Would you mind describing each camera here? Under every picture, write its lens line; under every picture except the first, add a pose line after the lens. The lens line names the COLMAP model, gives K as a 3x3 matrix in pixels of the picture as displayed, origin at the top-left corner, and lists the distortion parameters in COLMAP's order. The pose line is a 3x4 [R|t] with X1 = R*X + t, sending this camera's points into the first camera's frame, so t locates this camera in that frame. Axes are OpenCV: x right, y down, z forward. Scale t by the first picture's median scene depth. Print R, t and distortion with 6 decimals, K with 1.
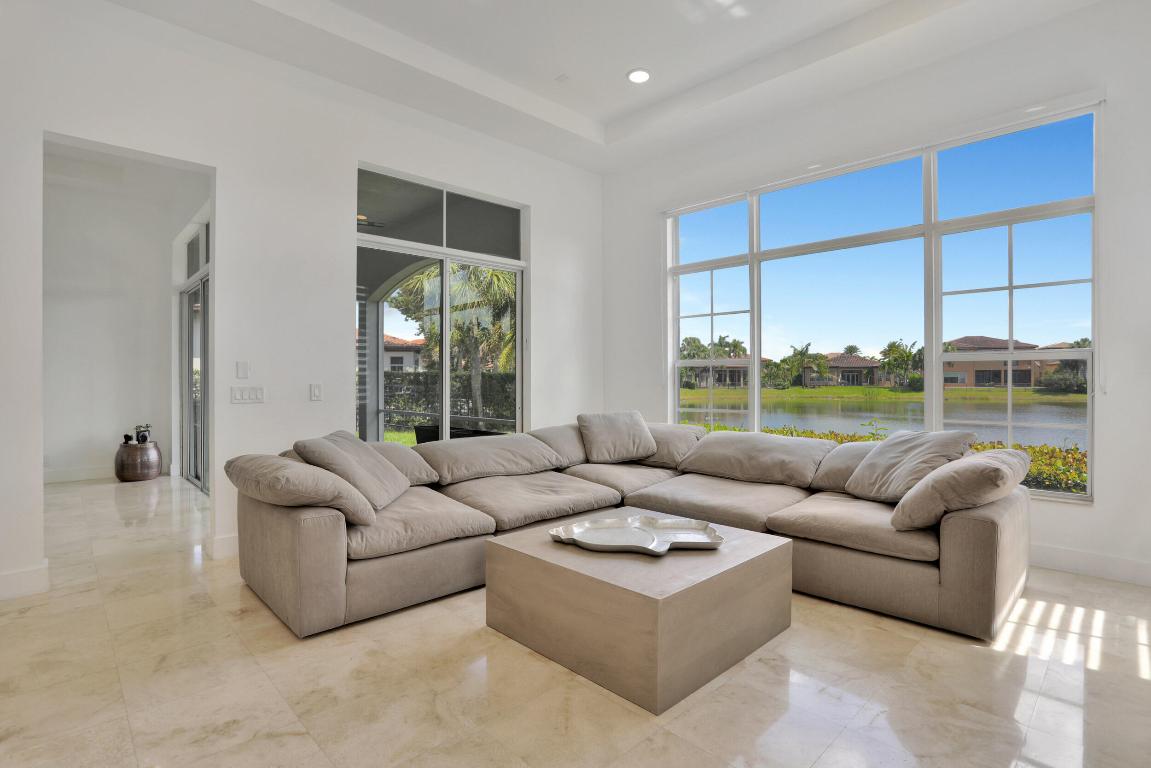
lens RADIAL K [[564.3, 0, 578.9], [0, 564.3, 381.8], [0, 0, 1]] dist [-0.063201, 0.025939]
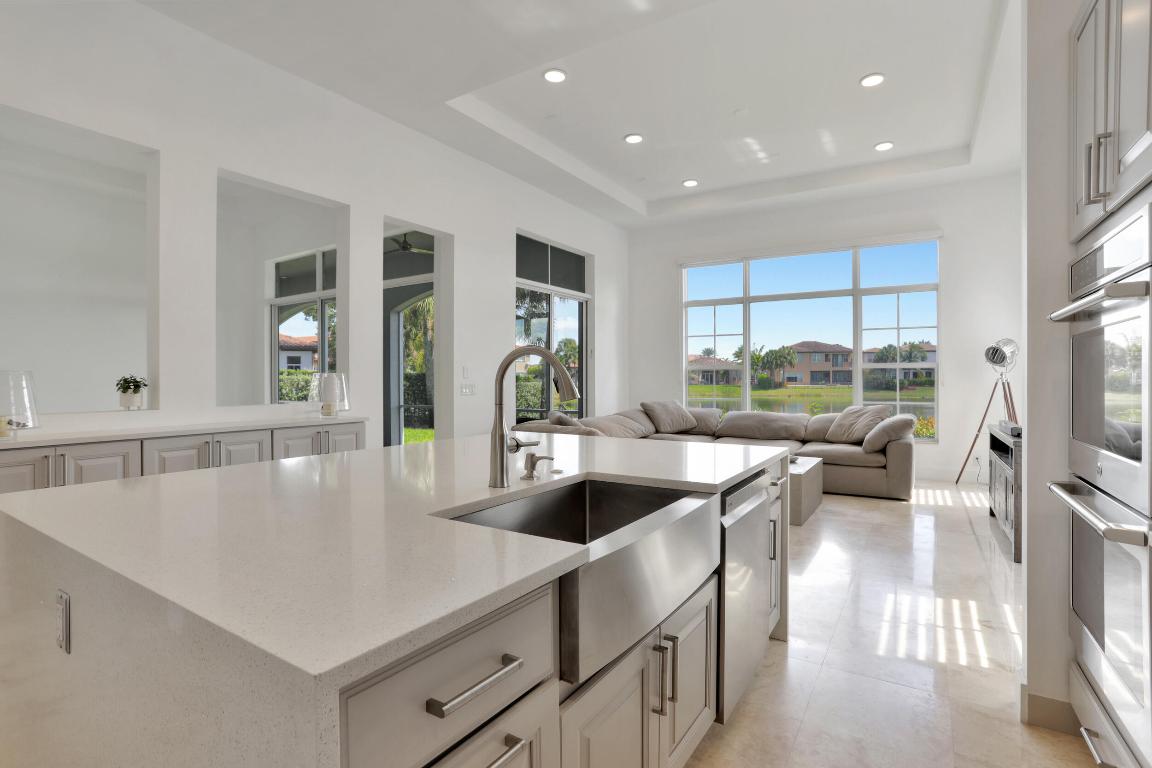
lens RADIAL K [[552.8, 0, 587.4], [0, 552.8, 383.2], [0, 0, 1]] dist [-0.073397, 0.023992]
pose [[0.971493, -0.002969, 0.237050, -0.512591], [0.002271, 0.999992, 0.003214, 0.002272], [-0.237058, -0.002584, 0.971492, -0.399268]]
